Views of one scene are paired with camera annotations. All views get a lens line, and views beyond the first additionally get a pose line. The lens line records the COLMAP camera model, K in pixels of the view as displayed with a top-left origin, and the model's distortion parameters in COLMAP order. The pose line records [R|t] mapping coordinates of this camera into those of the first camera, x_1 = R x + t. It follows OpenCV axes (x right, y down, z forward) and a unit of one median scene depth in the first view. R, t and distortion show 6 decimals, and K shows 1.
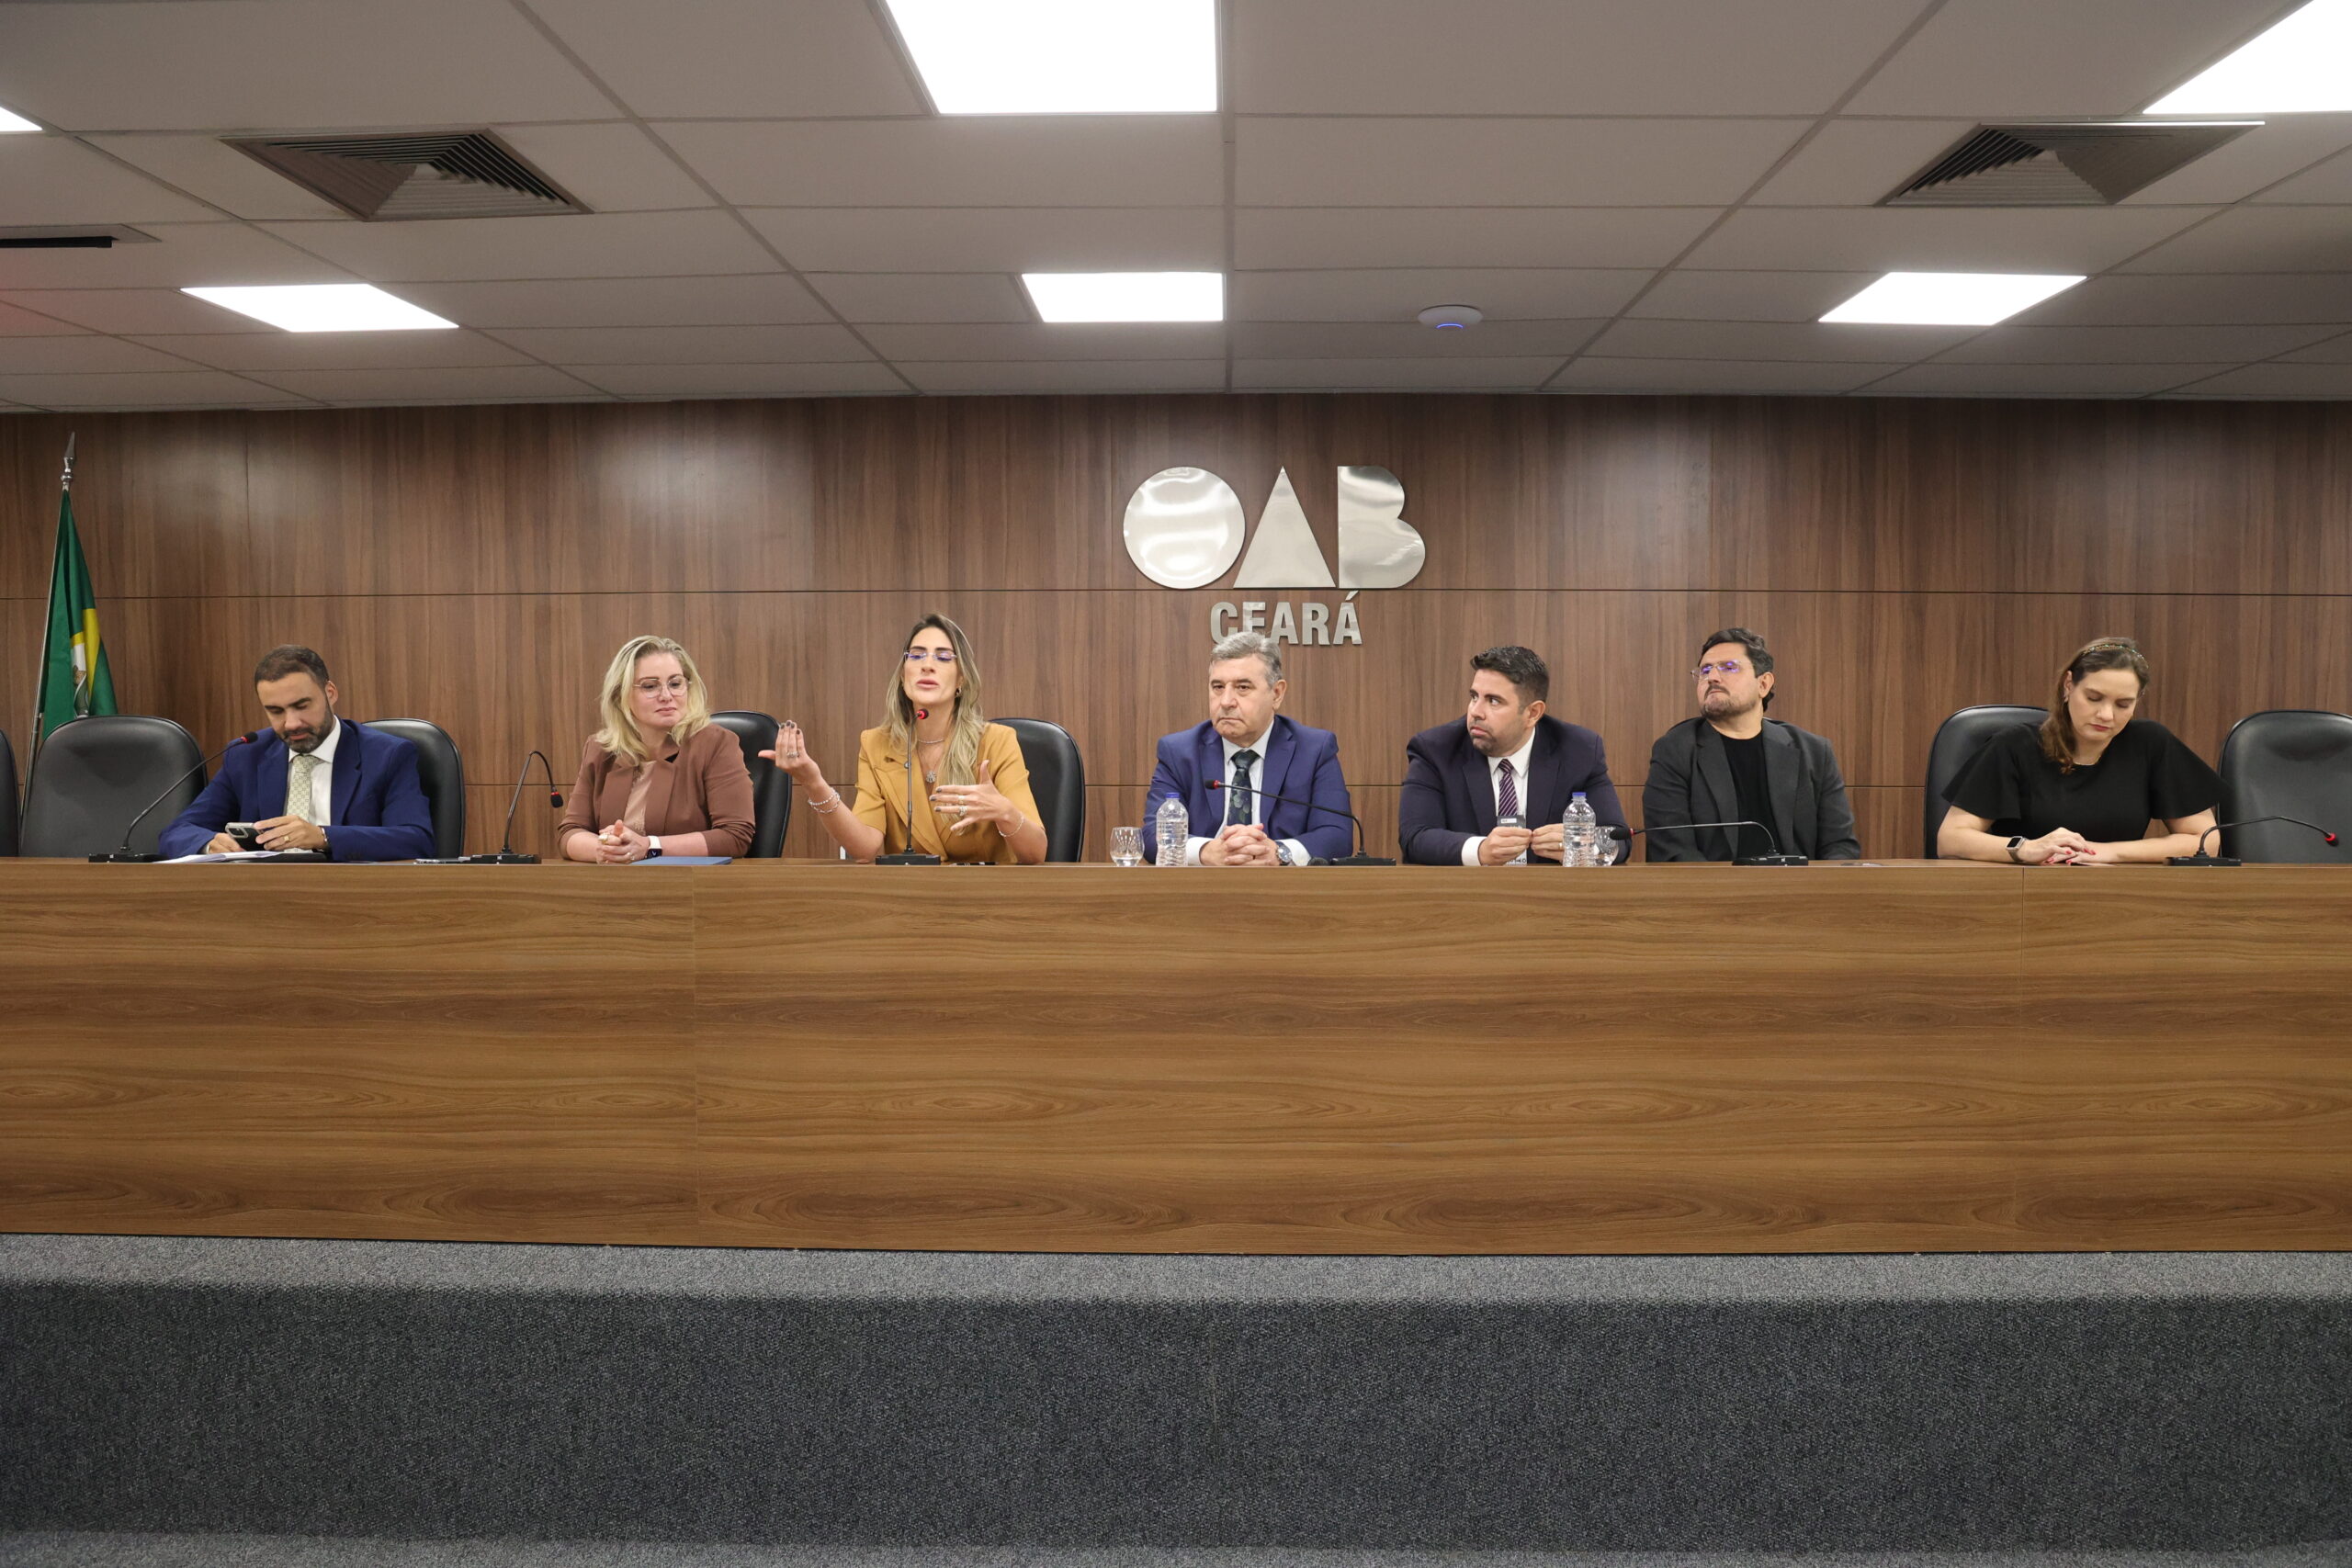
lens RADIAL K [[1623.5, 0, 1193.3], [0, 1623.5, 781.9], [0, 0, 1]] dist [-0.072476, 0.031749]
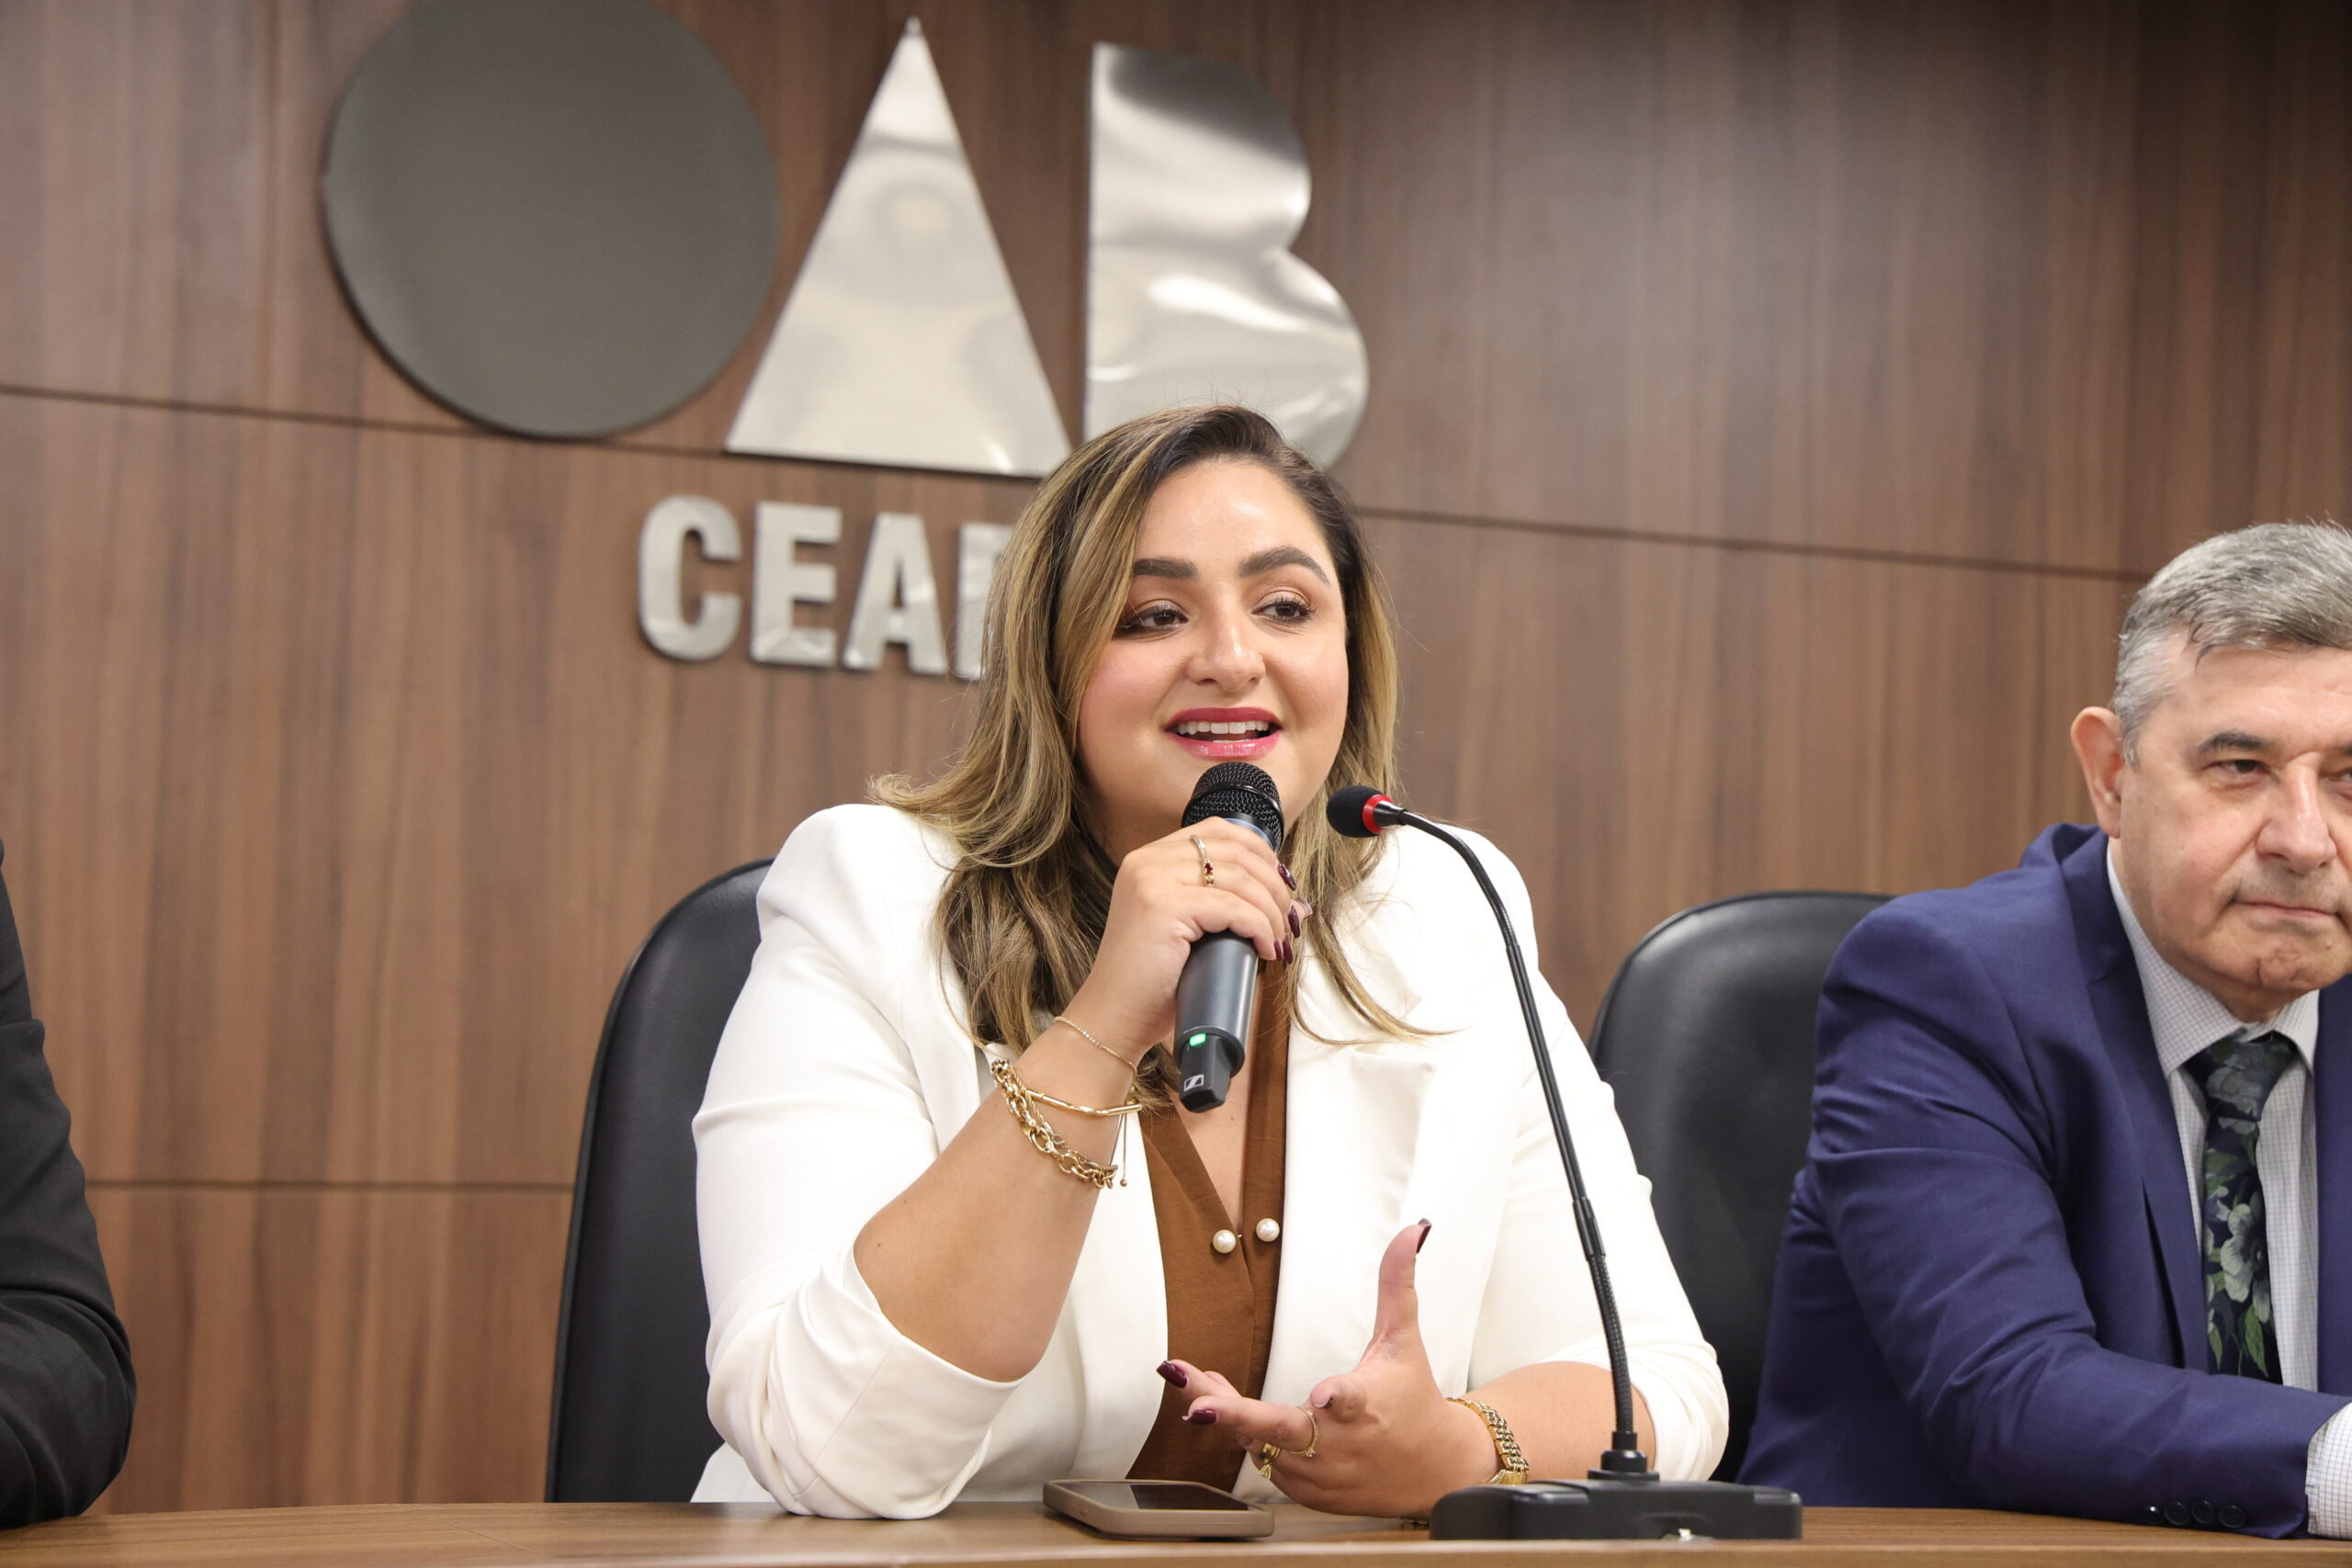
lens RADIAL K [[4866.4, 0, 1180.5], [0, 4866.4, 769.1], [0, 0, 1]] dist [0.356403, 0.000000]
pose [[0.892760, 0.055226, 0.447134, -0.370824], [-0.013683, 0.995324, -0.095614, 0.012737], [-0.450324, 0.079242, 0.889342, 0.350716]]
